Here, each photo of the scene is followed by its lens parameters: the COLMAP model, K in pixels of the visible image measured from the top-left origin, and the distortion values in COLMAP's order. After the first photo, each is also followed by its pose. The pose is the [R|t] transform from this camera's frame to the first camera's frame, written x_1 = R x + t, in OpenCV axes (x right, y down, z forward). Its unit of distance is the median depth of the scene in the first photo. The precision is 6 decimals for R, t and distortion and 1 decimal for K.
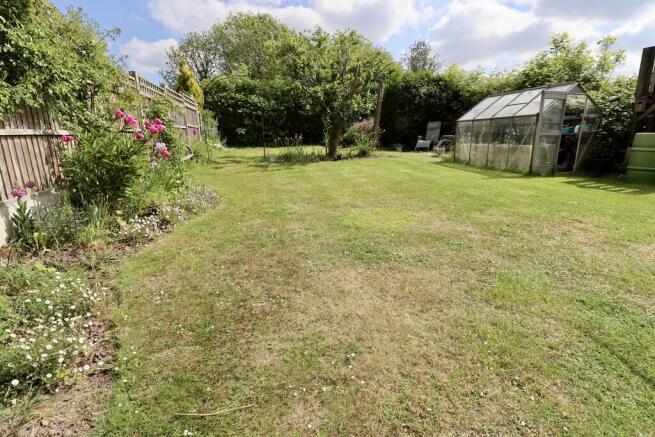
lens RADIAL K [[302.5, 0, 331.7], [0, 302.5, 213.9], [0, 0, 1]] dist [-0.000227, -0.012247]
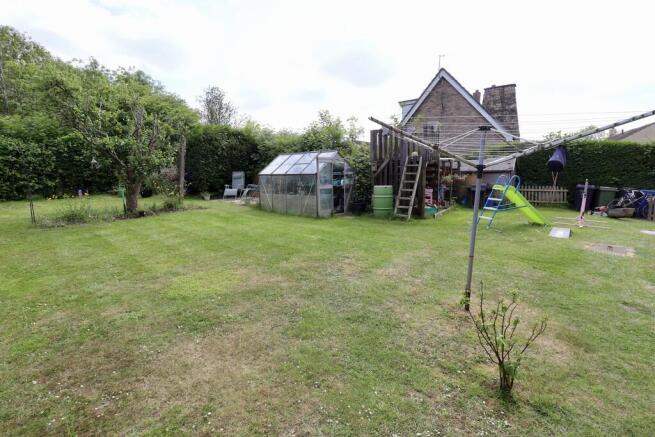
lens RADIAL K [[302.5, 0, 331.7], [0, 302.5, 213.9], [0, 0, 1]] dist [-0.000227, -0.012247]
pose [[0.817007, -0.079278, 0.571152, -0.038180], [0.146726, 0.986483, -0.072956, -0.046785], [-0.557648, 0.143408, 0.817596, -0.106555]]
